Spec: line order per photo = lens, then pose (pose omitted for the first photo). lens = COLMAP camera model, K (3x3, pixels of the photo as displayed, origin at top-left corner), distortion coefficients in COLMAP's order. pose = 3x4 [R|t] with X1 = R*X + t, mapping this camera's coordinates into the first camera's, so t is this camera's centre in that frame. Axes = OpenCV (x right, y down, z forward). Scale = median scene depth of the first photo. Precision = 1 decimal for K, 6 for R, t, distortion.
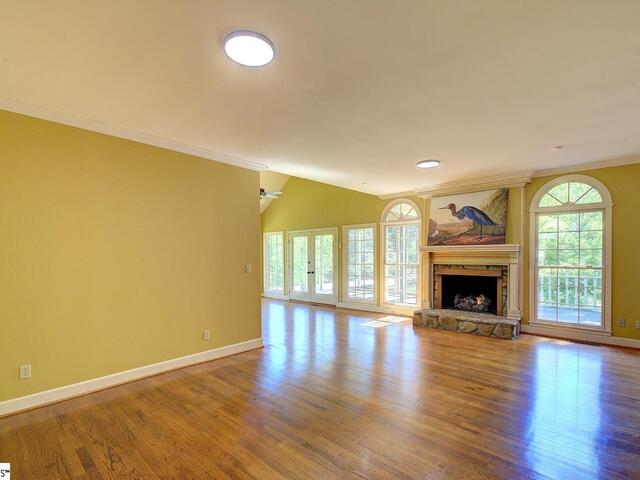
lens RADIAL K [[313.7, 0, 322.4], [0, 313.7, 260.2], [0, 0, 1]] dist [0.001847, 0.000751]
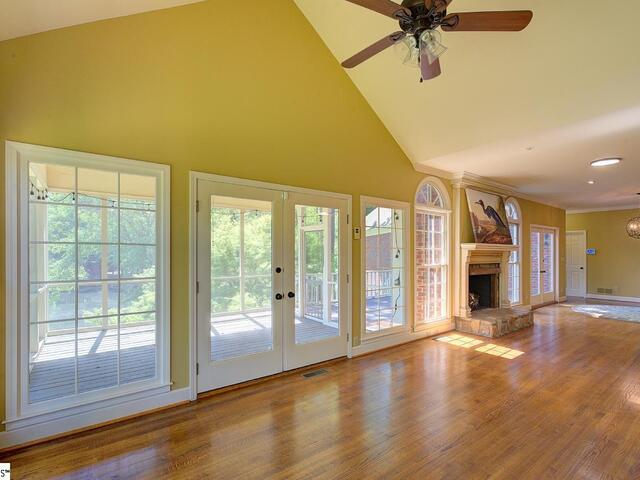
lens RADIAL K [[327.7, 0, 331.2], [0, 327.7, 256.0], [0, 0, 1]] dist [-0.000068, 0.000334]
pose [[0.143887, 0.003539, 0.989588, -0.635334], [0.013551, 0.999893, -0.005546, -0.010451], [-0.989501, 0.014208, 0.143823, 1.309380]]
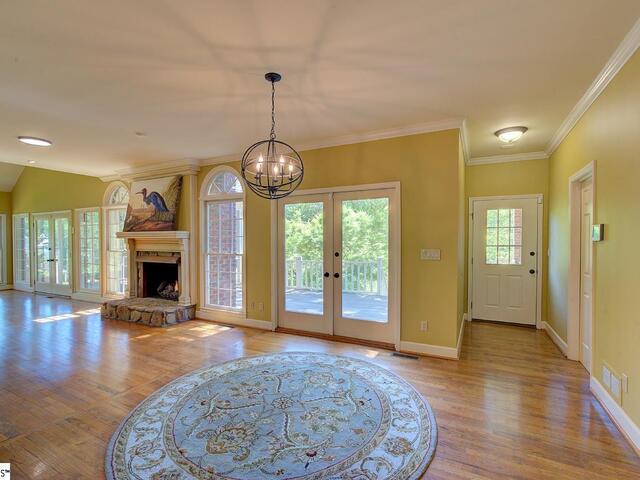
lens RADIAL K [[308.5, 0, 323.8], [0, 308.5, 246.7], [0, 0, 1]] dist [-0.000144, 0.000824]
pose [[0.961911, 0.000431, 0.273363, 0.683664], [-0.001259, 0.999995, 0.002852, -0.004240], [-0.273361, -0.003087, 0.961907, -0.062946]]
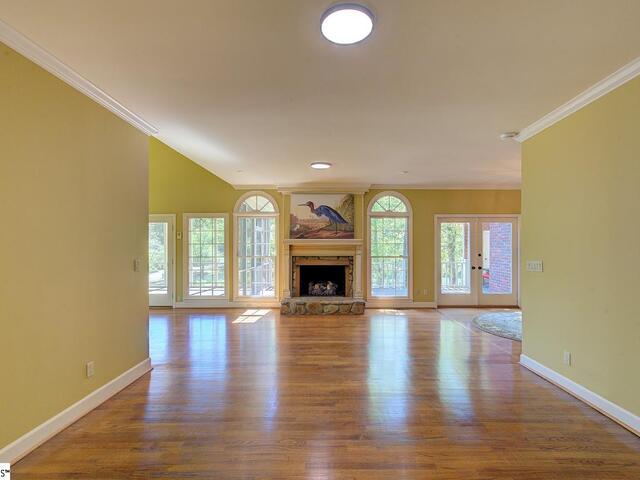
lens RADIAL K [[315.0, 0, 324.8], [0, 315.0, 249.4], [0, 0, 1]] dist [0.000166, 0.000626]
pose [[0.742078, 0.000132, 0.670314, -0.304776], [0.006919, 0.999945, -0.007857, -0.000099], [-0.670278, 0.010468, 0.742036, 0.130340]]
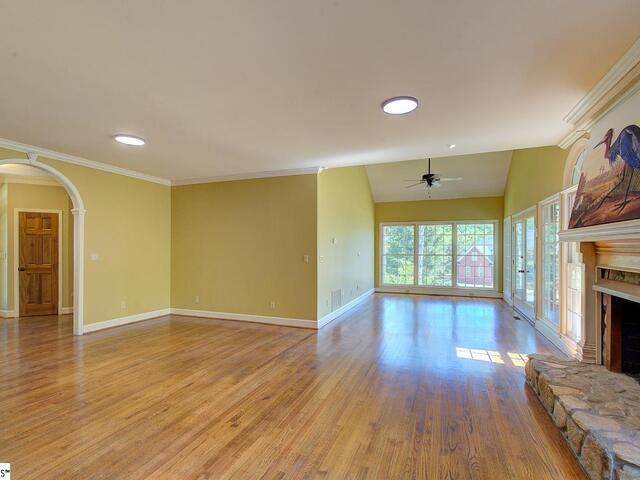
lens RADIAL K [[311.5, 0, 321.3], [0, 311.5, 248.0], [0, 0, 1]] dist [0.000924, 0.000226]
pose [[0.361645, 0.006680, -0.932292, 0.668567], [-0.014752, 0.999890, 0.001442, -0.012179], [0.932199, 0.013232, 0.361704, 0.480583]]
